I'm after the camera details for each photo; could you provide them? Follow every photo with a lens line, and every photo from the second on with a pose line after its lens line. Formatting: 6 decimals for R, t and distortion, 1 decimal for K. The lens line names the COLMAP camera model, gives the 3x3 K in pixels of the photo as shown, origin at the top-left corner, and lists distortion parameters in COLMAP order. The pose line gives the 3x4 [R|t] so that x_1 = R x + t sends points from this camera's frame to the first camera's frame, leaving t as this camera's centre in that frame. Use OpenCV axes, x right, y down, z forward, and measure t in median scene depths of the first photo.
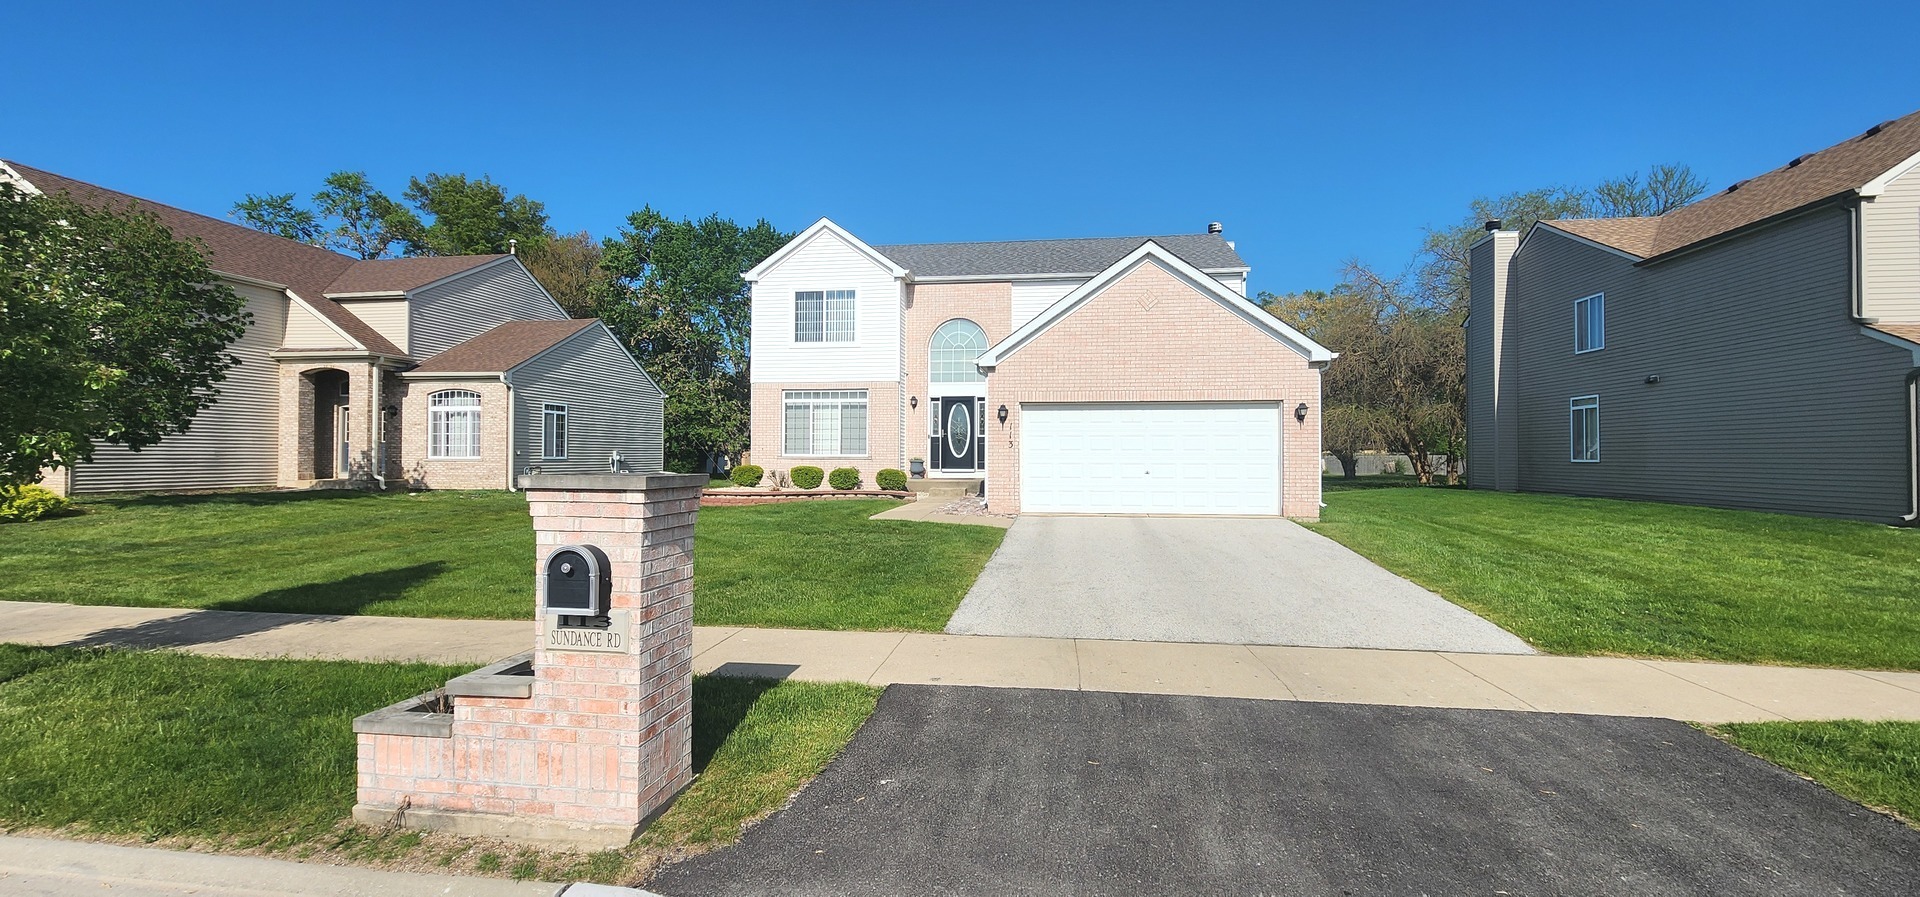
lens RADIAL K [[787.5, 0, 958.6], [0, 787.5, 450.3], [0, 0, 1]] dist [0.000256, 0.000611]
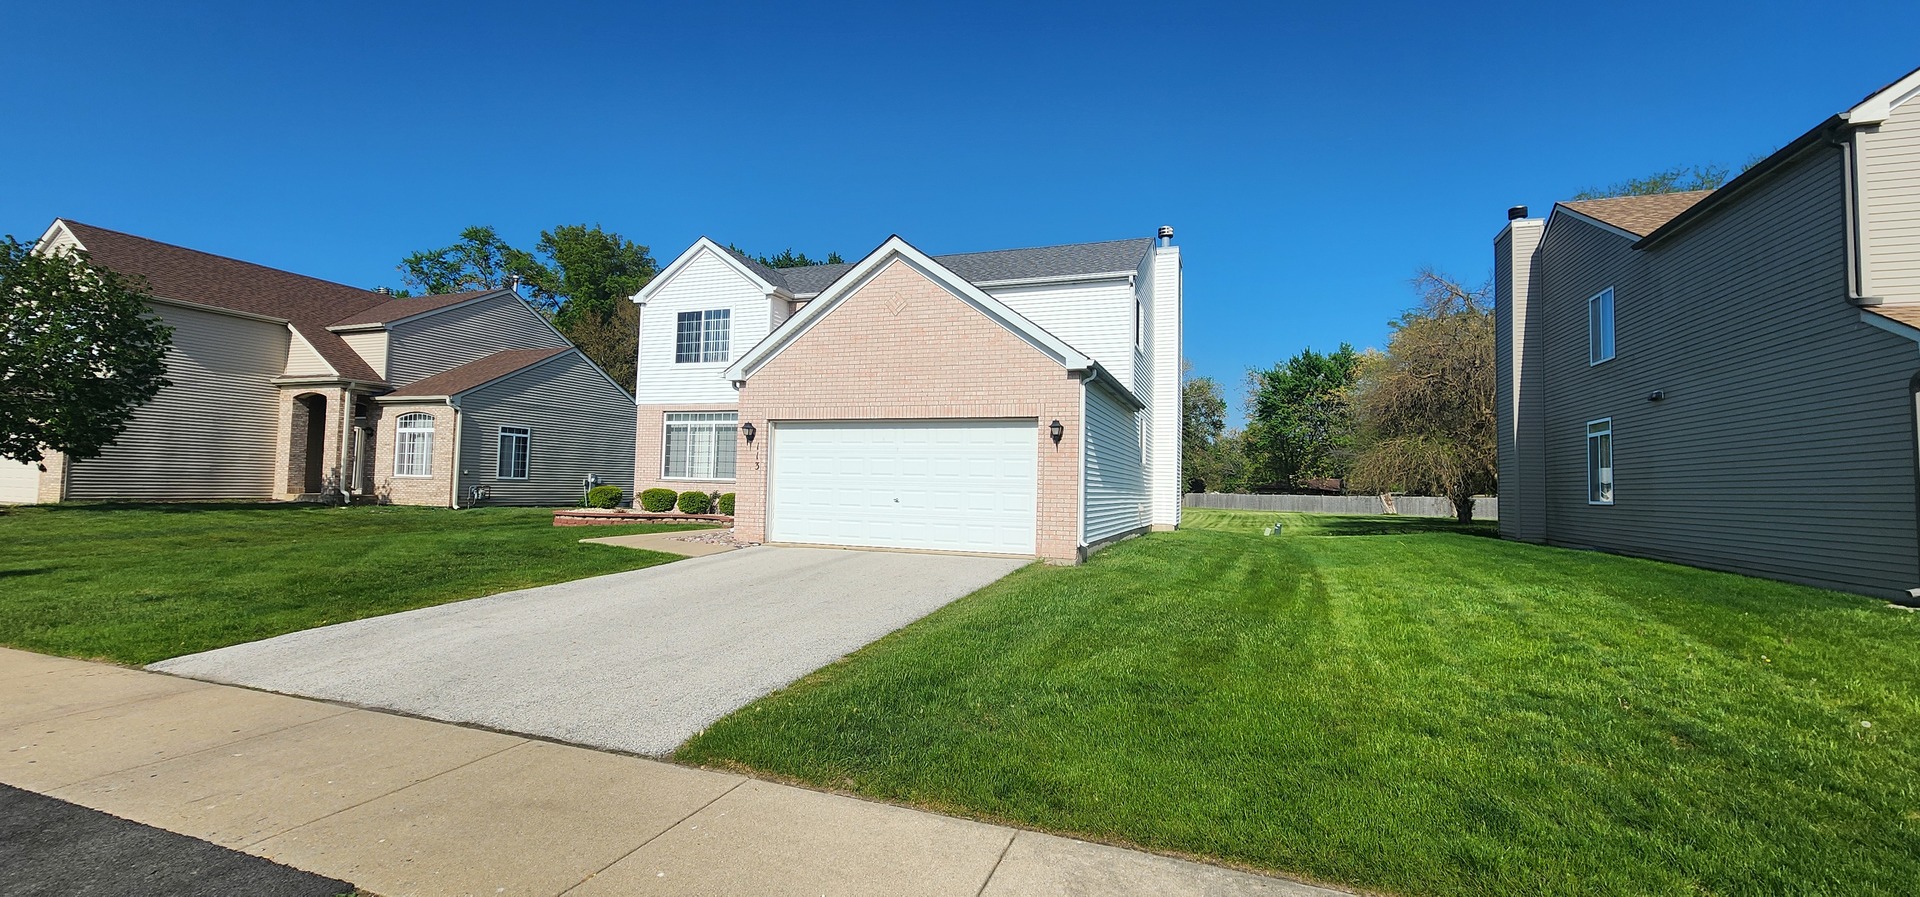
lens RADIAL K [[787.5, 0, 956.2], [0, 787.5, 445.7], [0, 0, 1]] dist [0.000256, 0.000611]
pose [[0.978259, 0.008766, -0.207203, 0.335063], [-0.018694, 0.998766, -0.046007, 0.004594], [0.206544, 0.048881, 0.977215, 0.111221]]
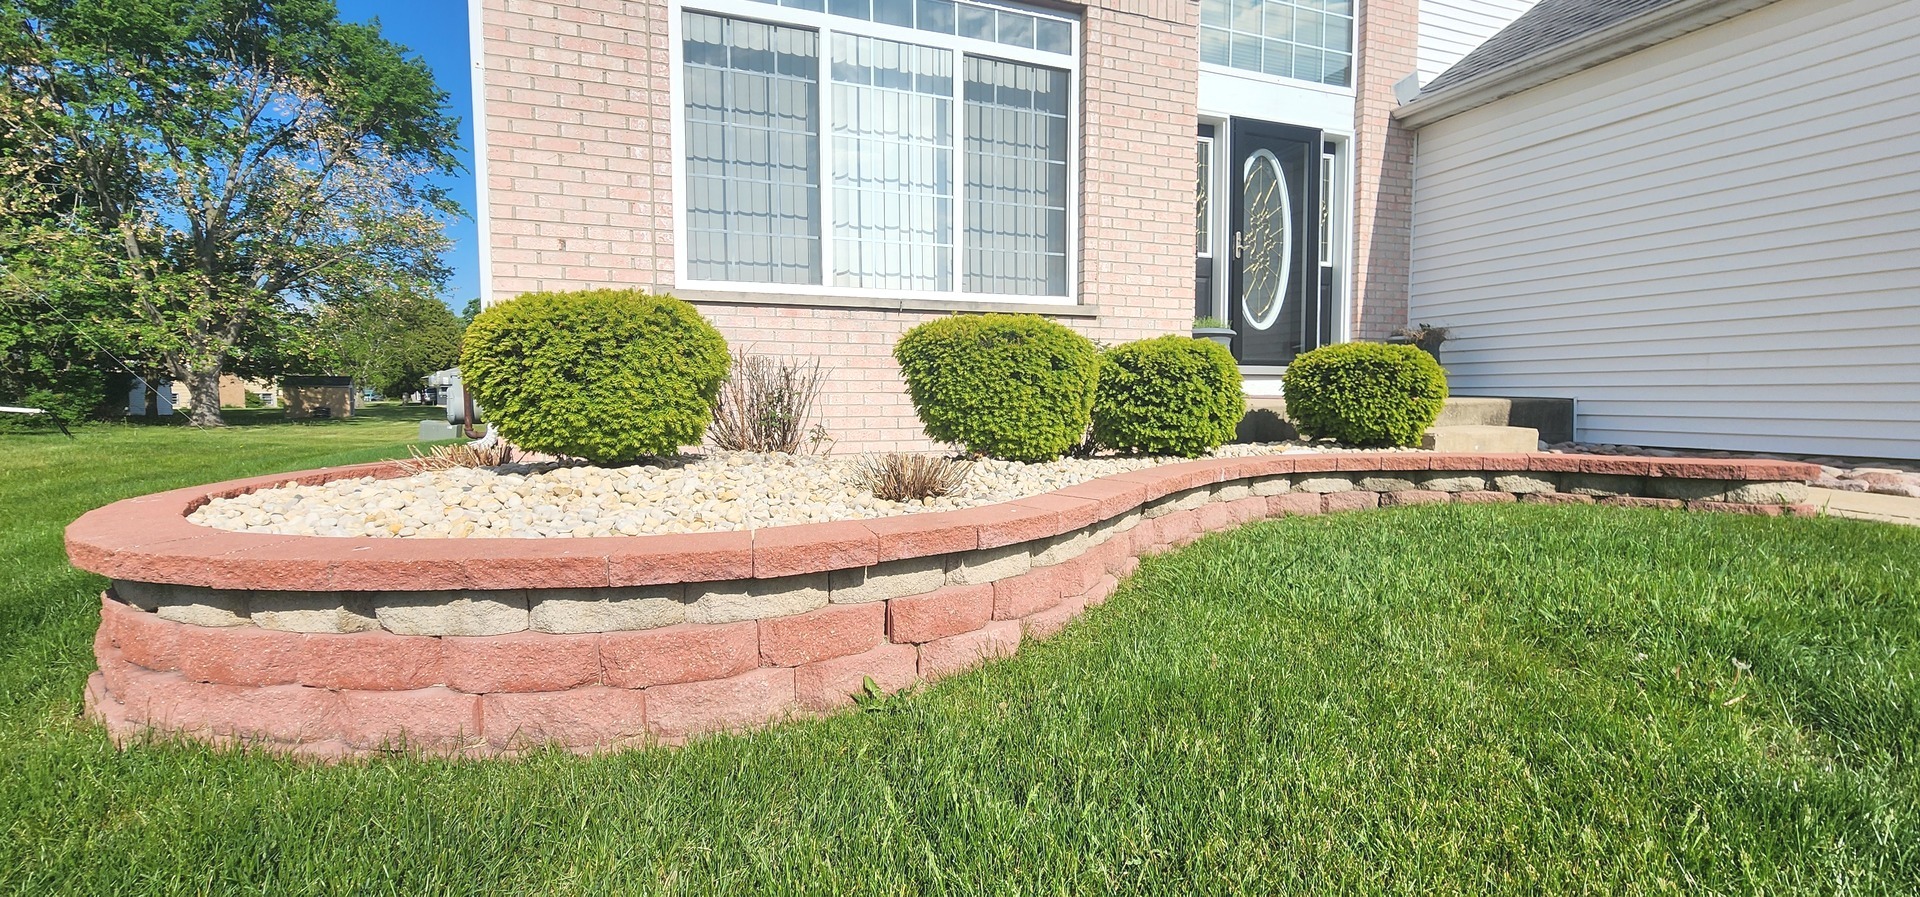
lens RADIAL K [[787.5, 0, 961.7], [0, 787.5, 443.3], [0, 0, 1]] dist [0.000256, 0.000611]
pose [[0.875822, -0.033321, 0.481482, -0.254684], [-0.000543, 0.997545, 0.070023, 0.031511], [-0.482633, -0.061589, 0.873654, 0.784943]]
